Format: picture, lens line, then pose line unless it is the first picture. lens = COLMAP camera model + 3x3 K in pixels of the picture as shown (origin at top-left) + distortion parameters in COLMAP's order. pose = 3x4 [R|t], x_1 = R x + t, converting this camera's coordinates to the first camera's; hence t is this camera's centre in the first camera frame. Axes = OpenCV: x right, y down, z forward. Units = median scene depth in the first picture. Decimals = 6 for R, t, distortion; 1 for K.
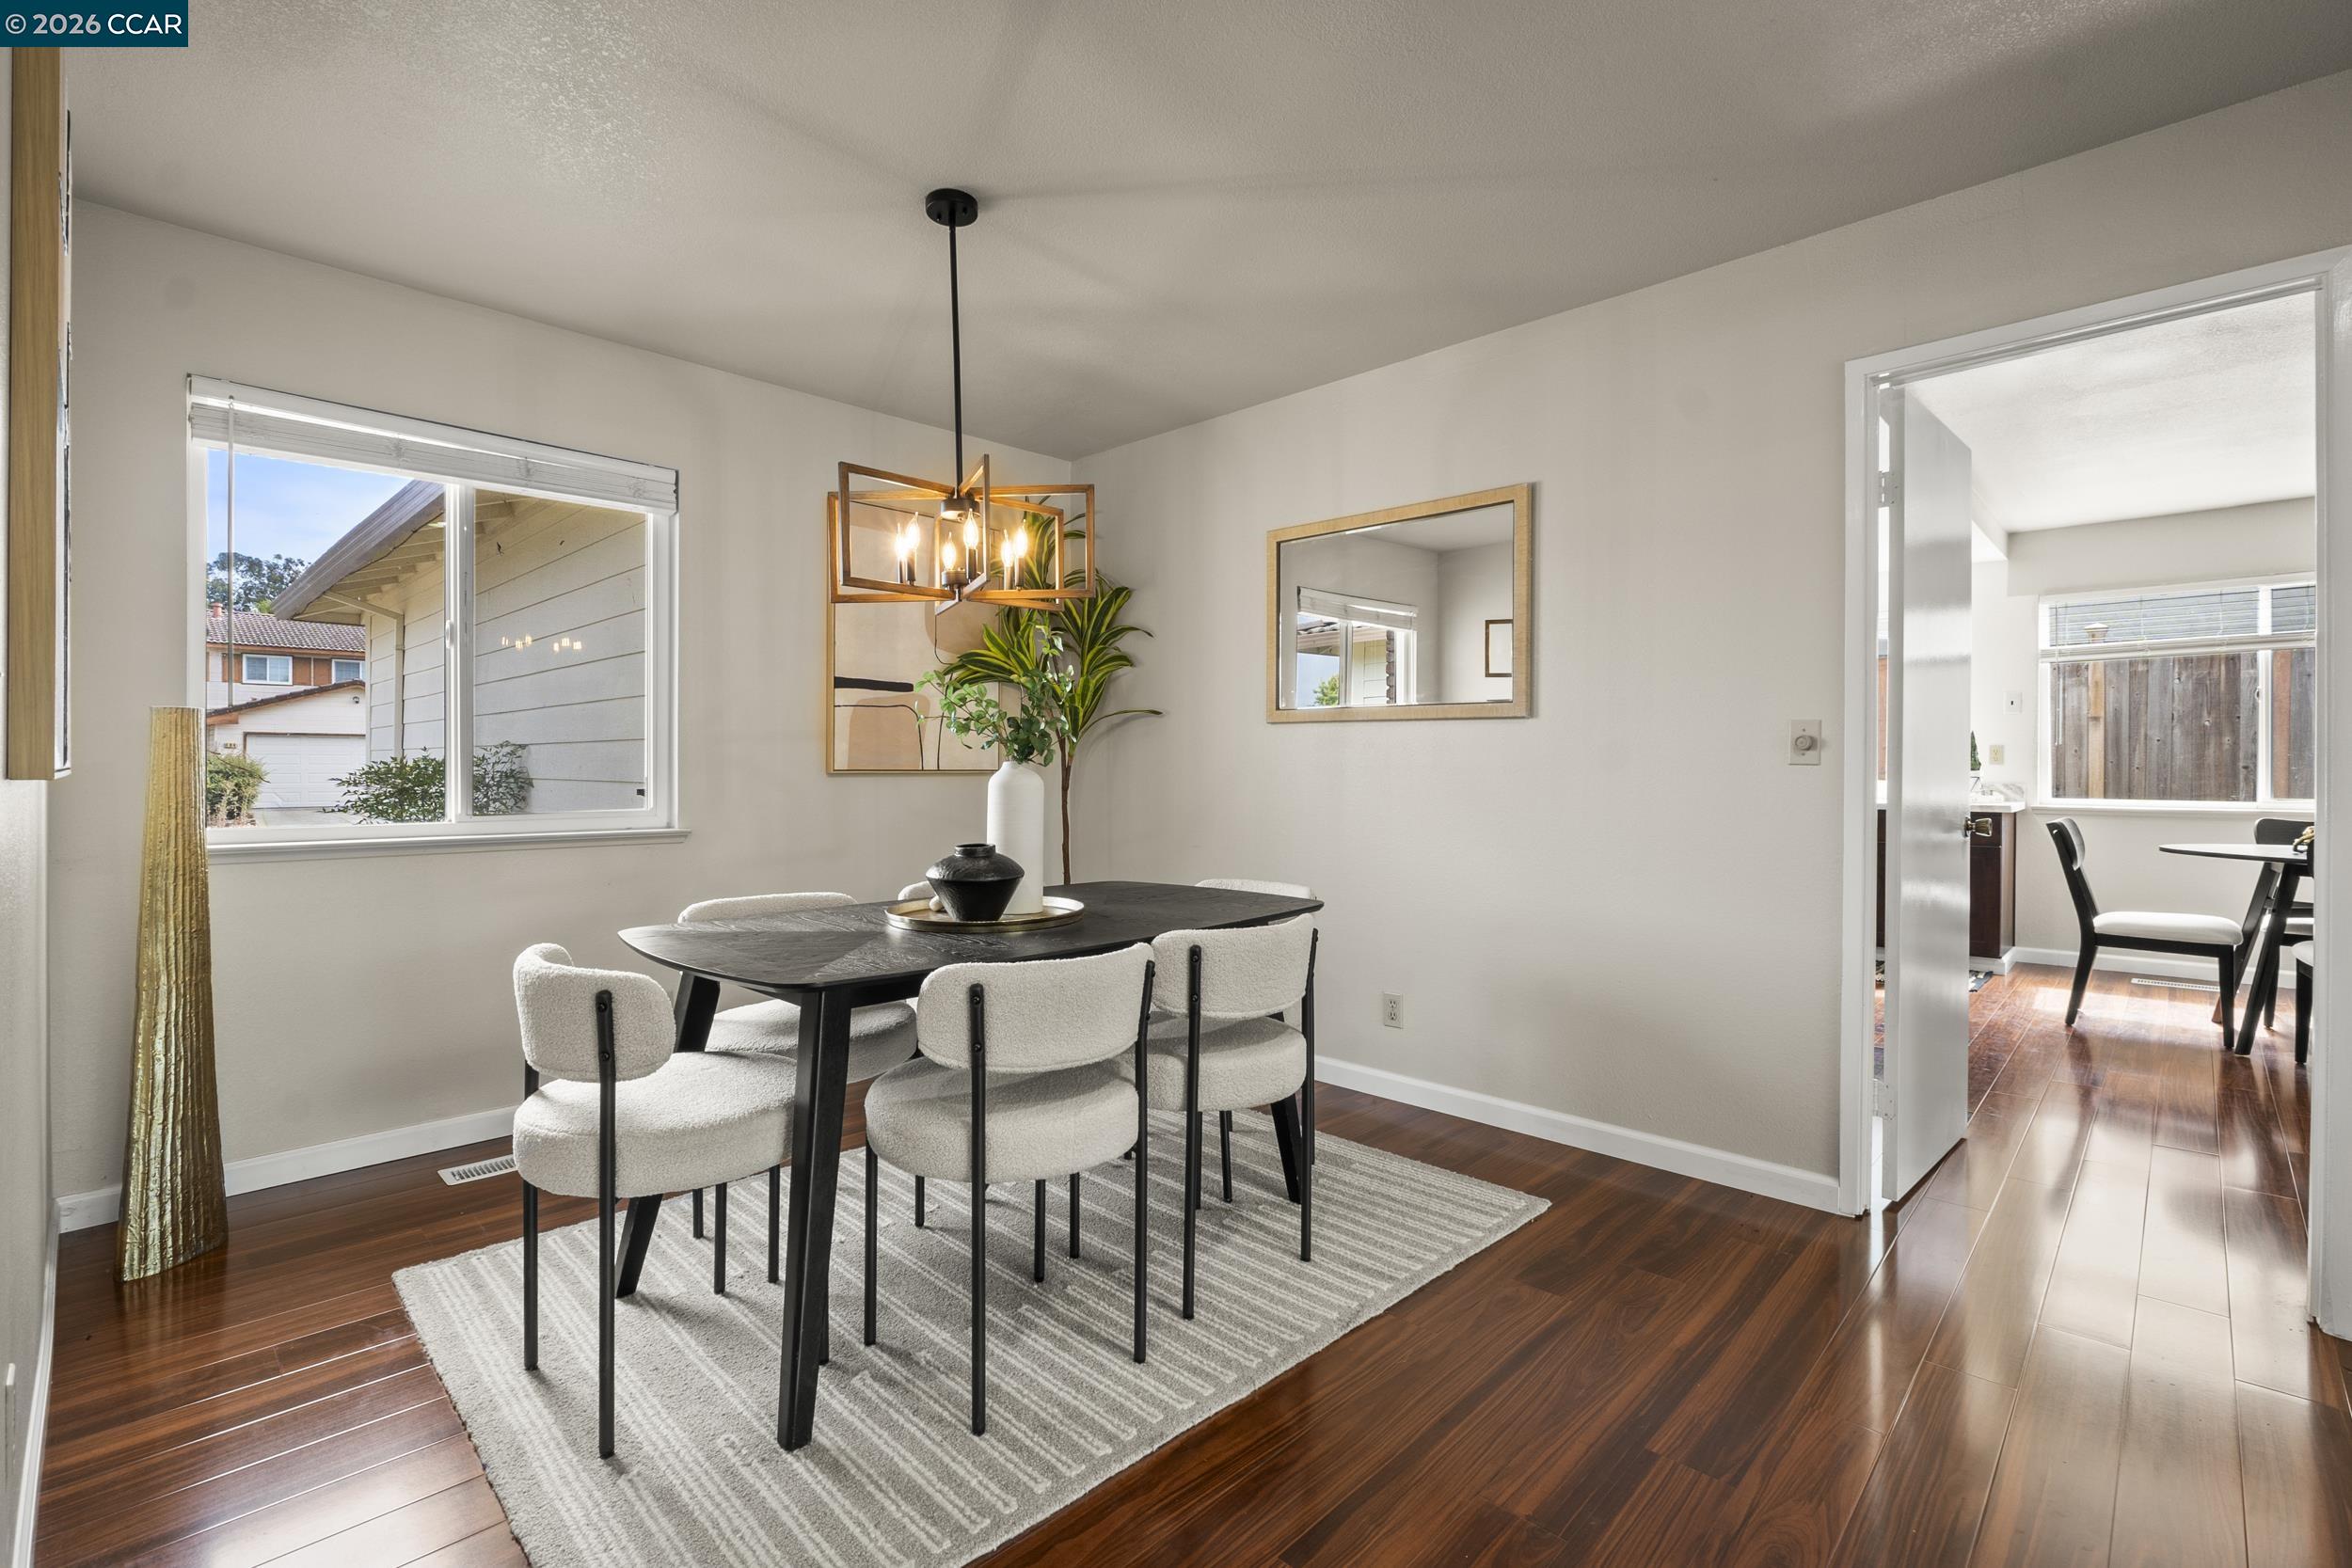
lens RADIAL K [[1062.2, 0, 1174.9], [0, 1062.2, 778.5], [0, 0, 1]] dist [-0.009365, -0.000503]
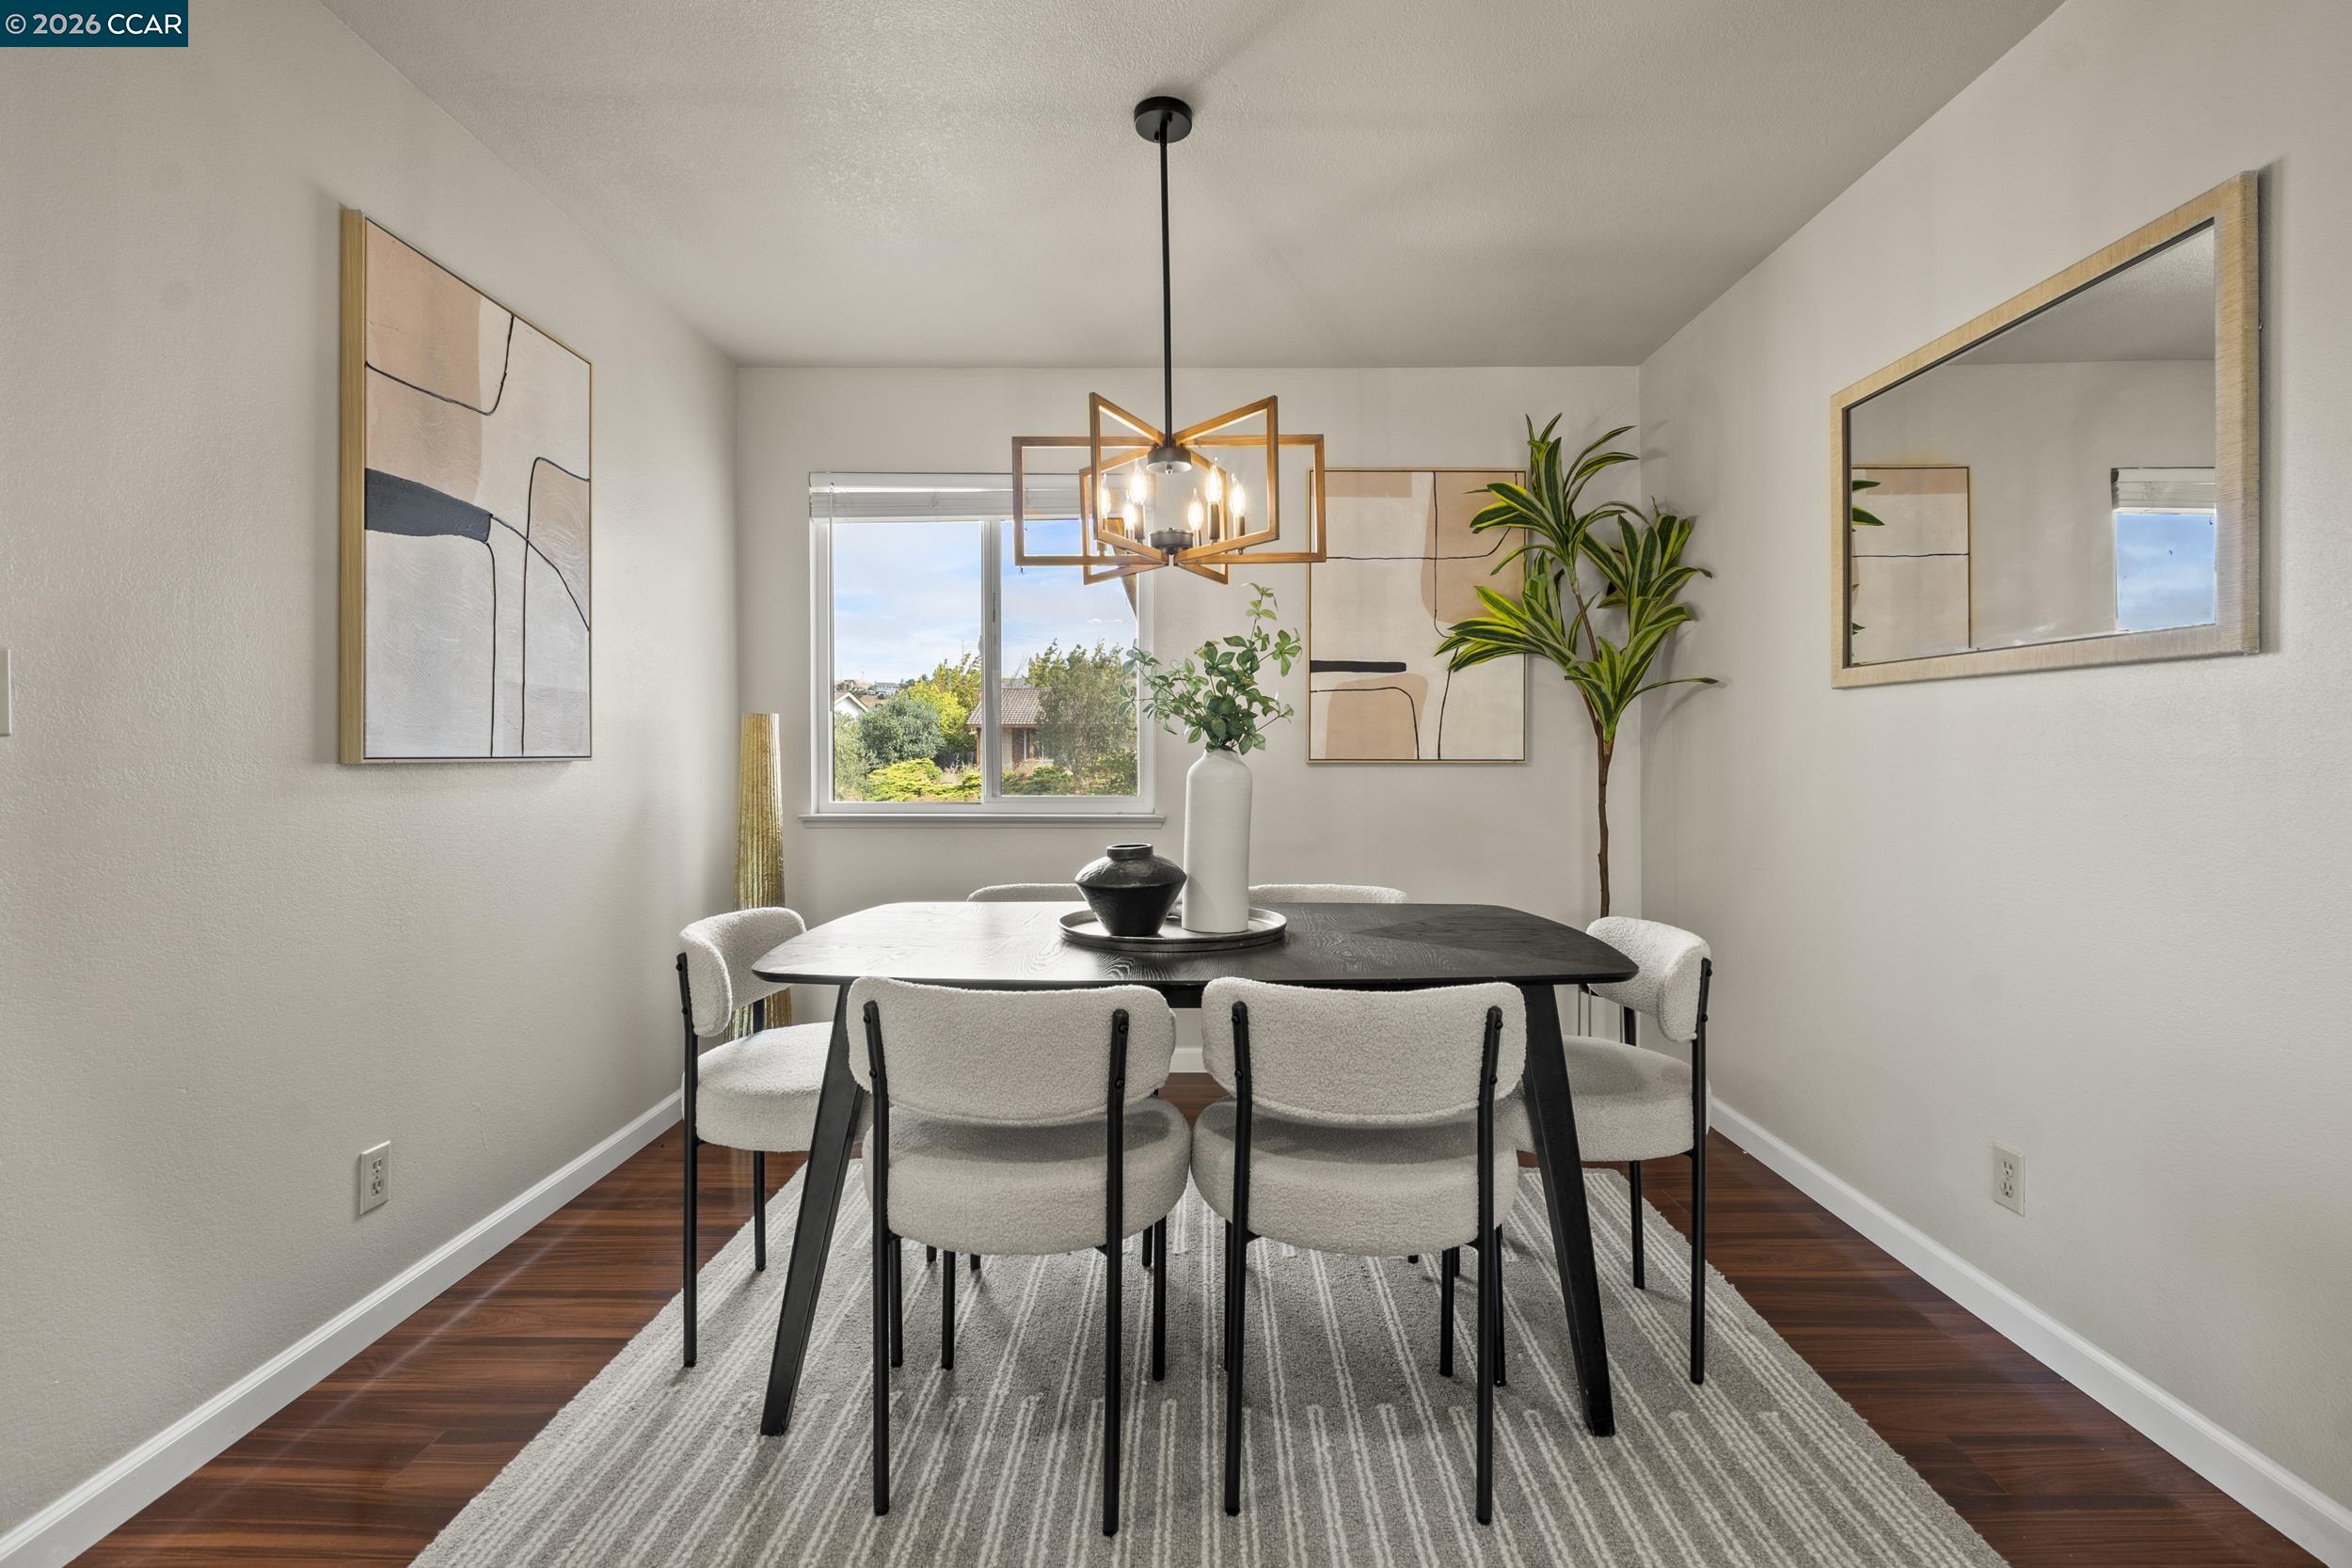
lens RADIAL K [[1062.2, 0, 1178.4], [0, 1062.2, 765.8], [0, 0, 1]] dist [-0.009365, -0.000503]
pose [[0.693426, 0.006726, -0.720496, 0.388005], [-0.008309, 0.999965, 0.001337, -0.002988], [0.720480, 0.005059, 0.693457, 0.358090]]
